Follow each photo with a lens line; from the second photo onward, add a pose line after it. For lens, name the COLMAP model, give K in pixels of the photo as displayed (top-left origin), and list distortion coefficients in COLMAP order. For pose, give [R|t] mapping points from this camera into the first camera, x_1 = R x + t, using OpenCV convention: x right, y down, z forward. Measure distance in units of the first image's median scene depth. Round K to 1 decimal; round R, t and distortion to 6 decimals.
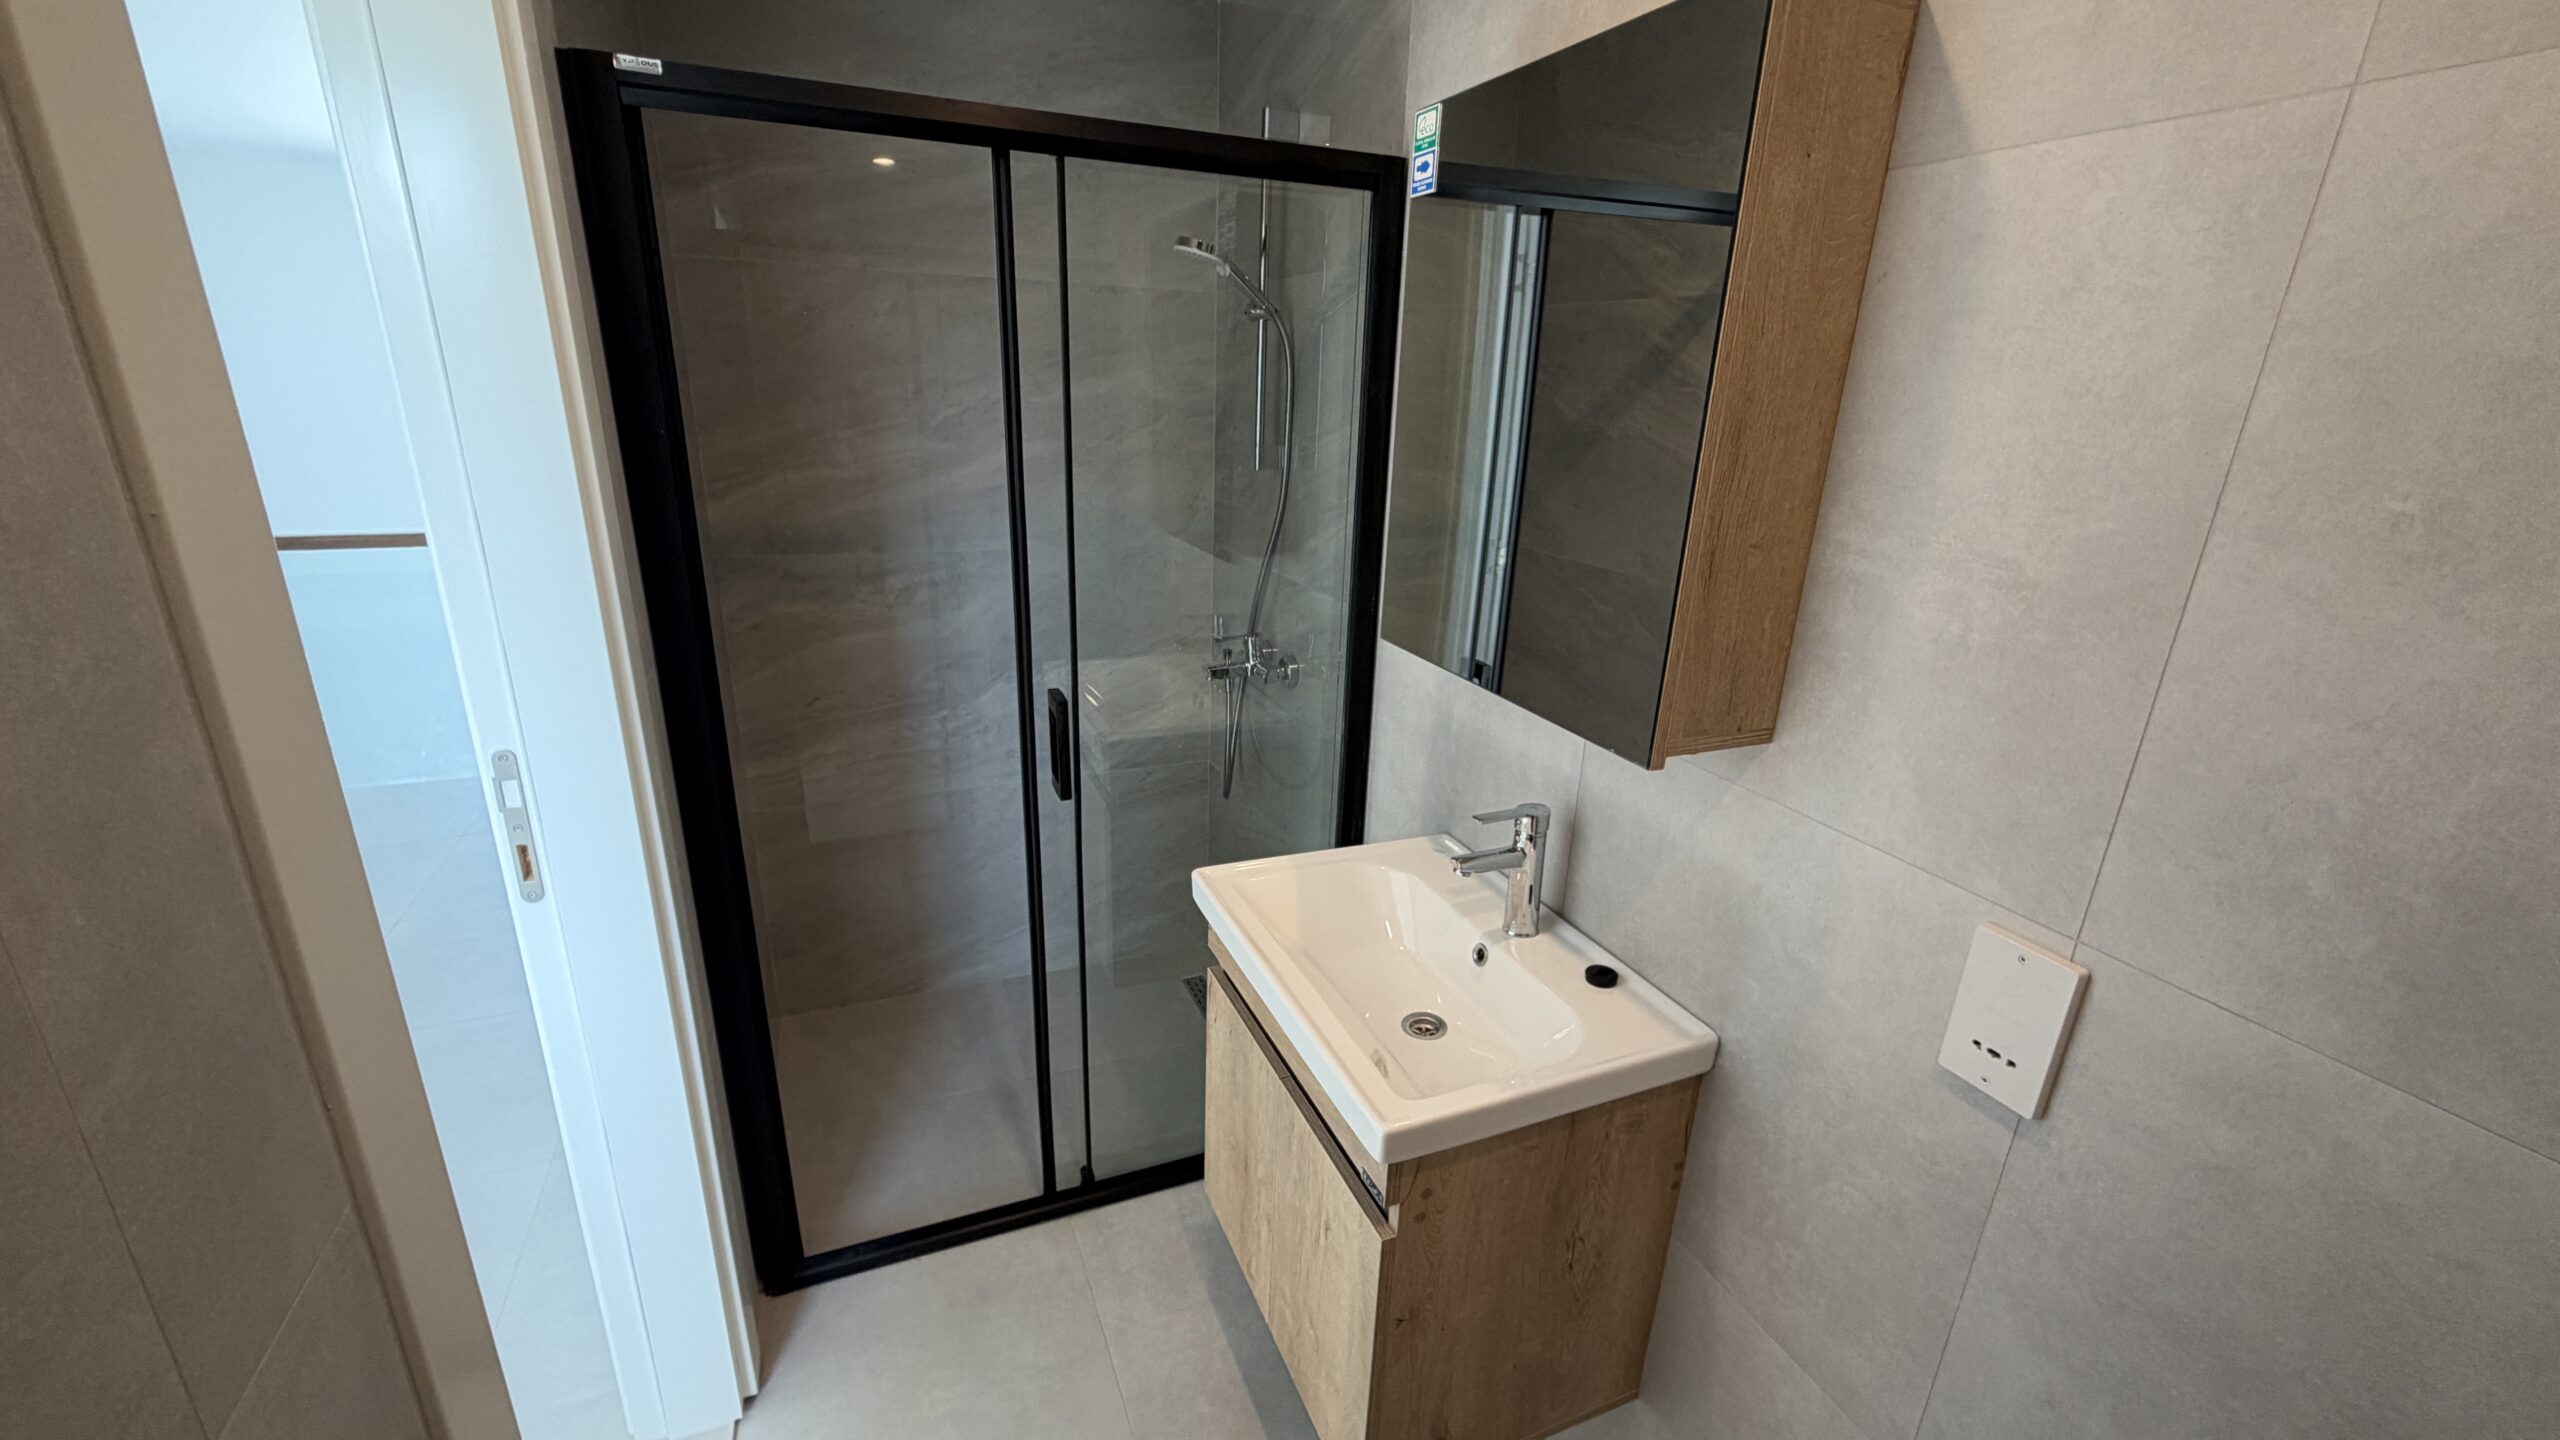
lens RADIAL K [[1014.5, 0, 1281.6], [0, 1014.5, 709.6], [0, 0, 1]] dist [-0.000506, 0.000116]
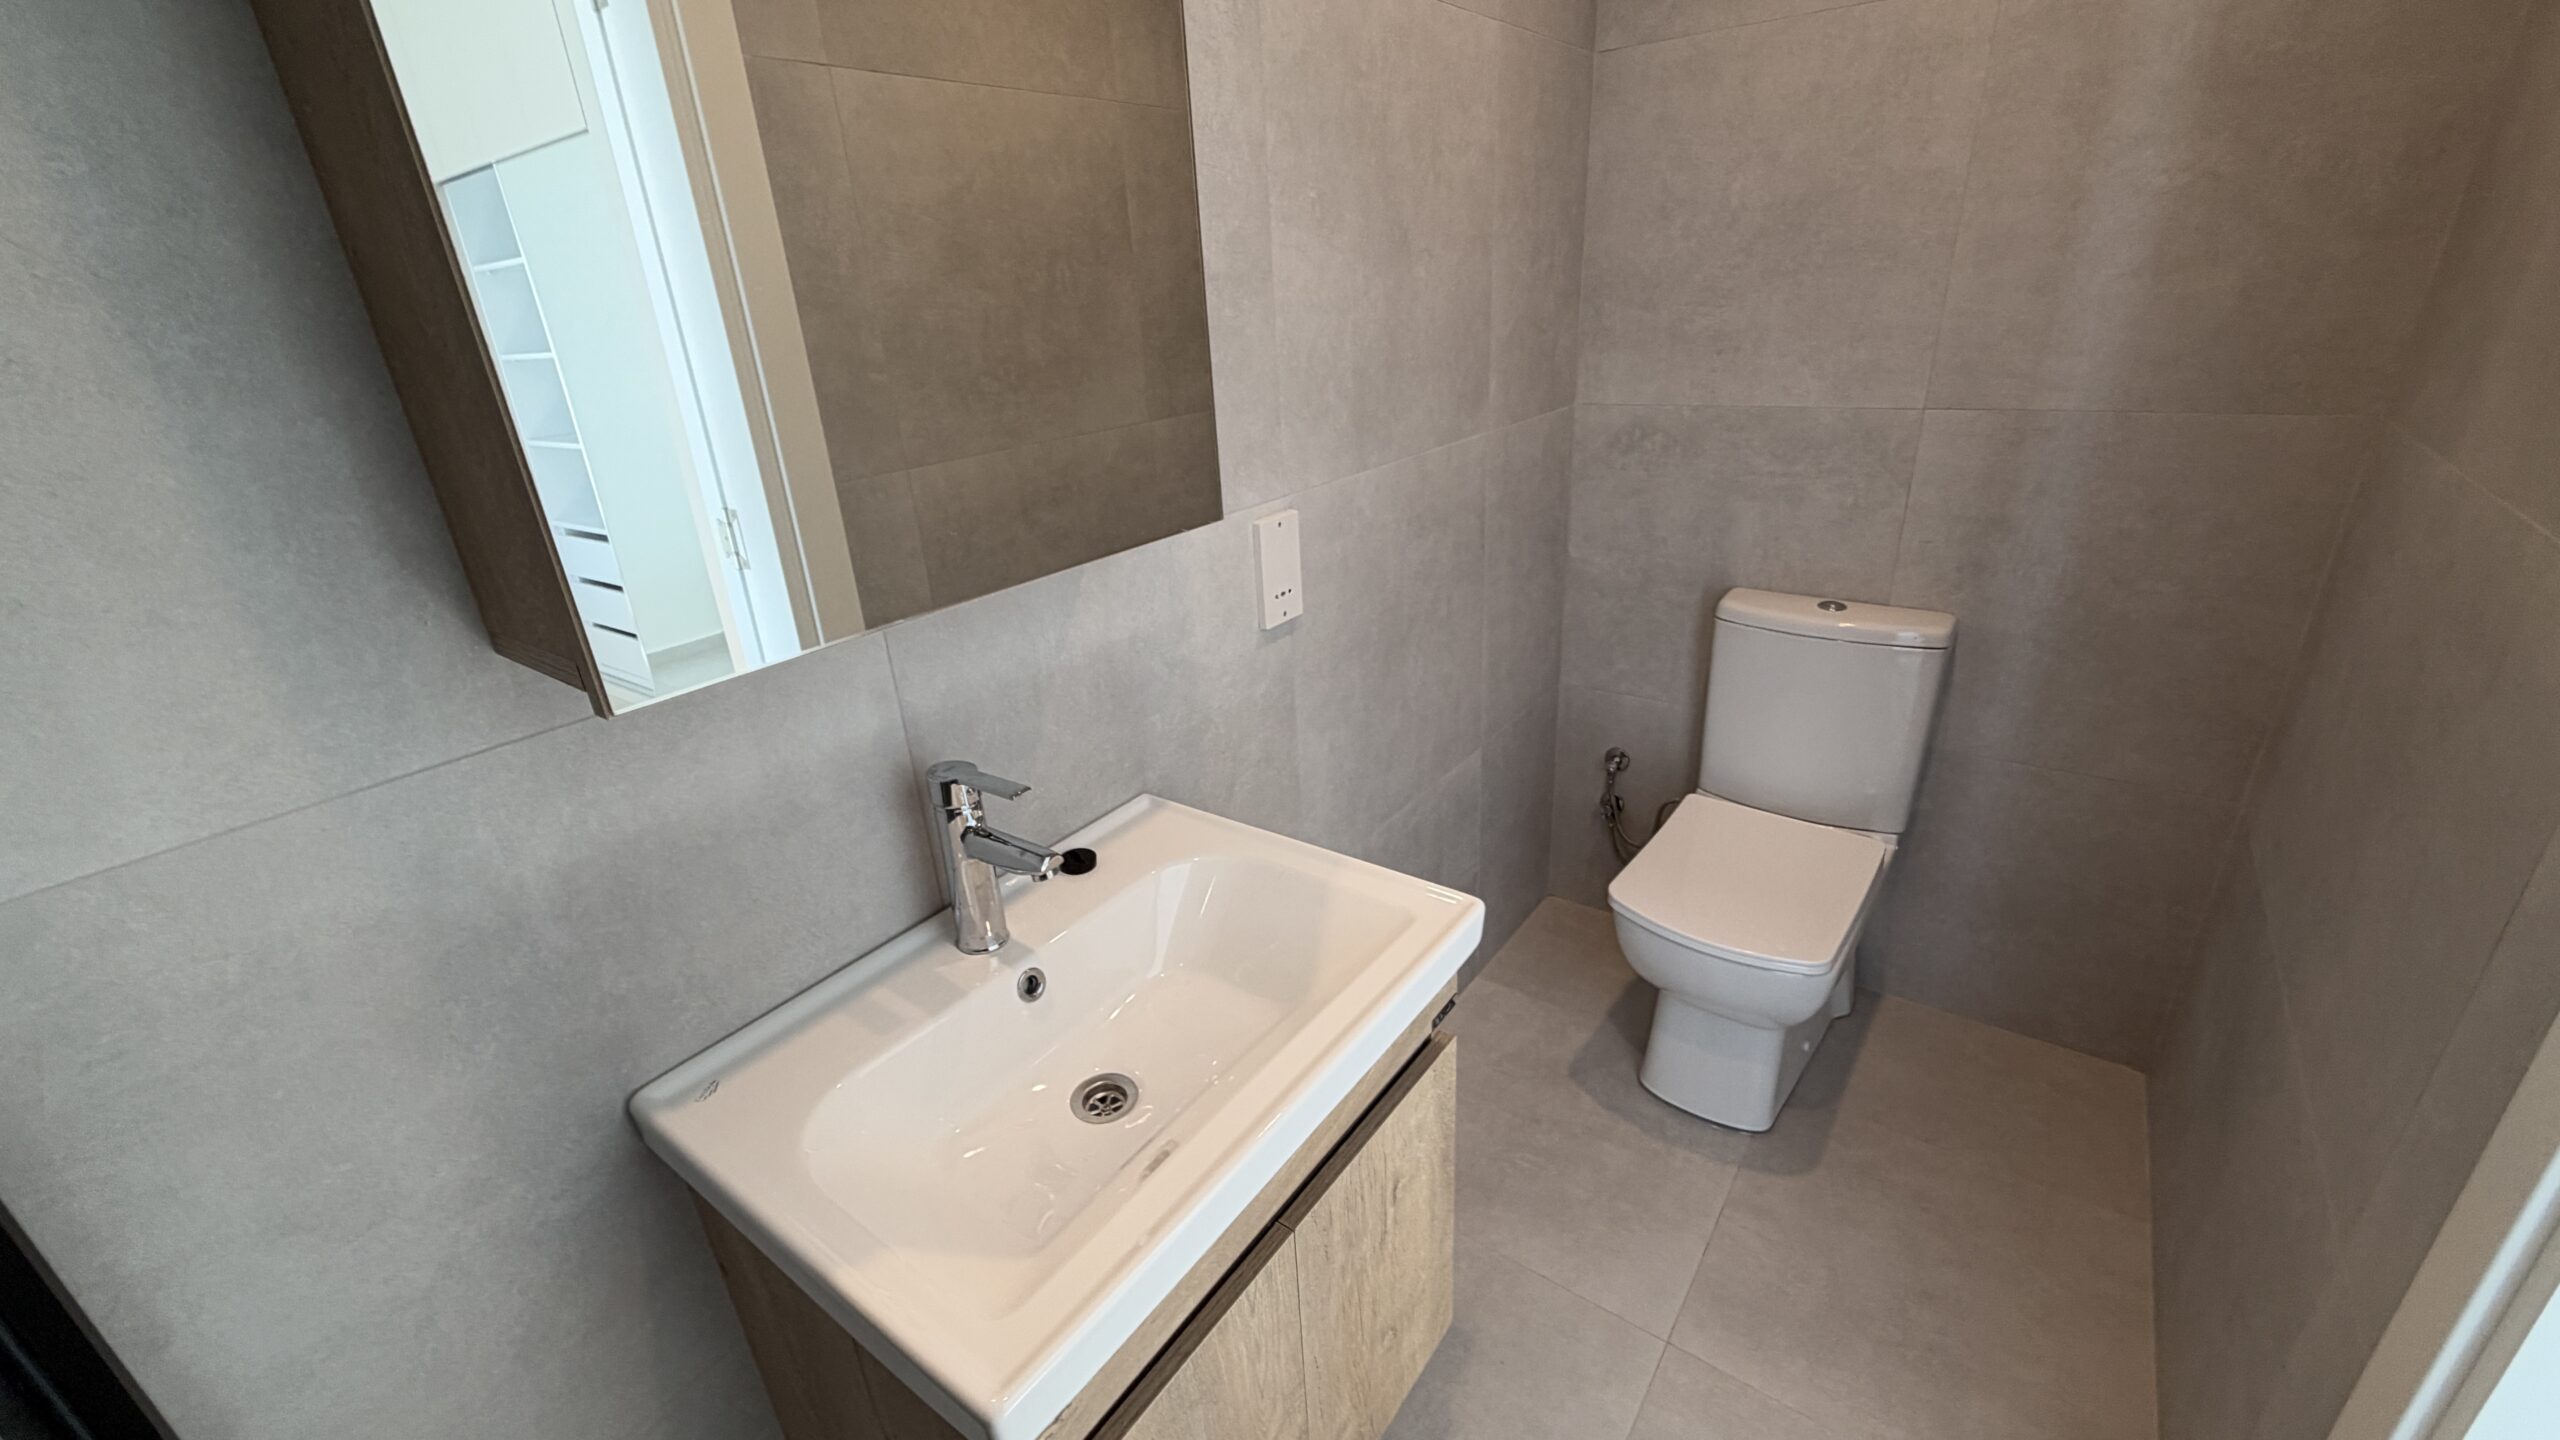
lens RADIAL K [[1014.5, 0, 1287.0], [0, 1014.5, 723.6], [0, 0, 1]] dist [-0.000506, 0.000116]
pose [[-0.505335, -0.350371, 0.788591, -0.511145], [0.304295, 0.782802, 0.542794, -0.298091], [-0.807490, 0.514257, -0.288961, 1.326557]]
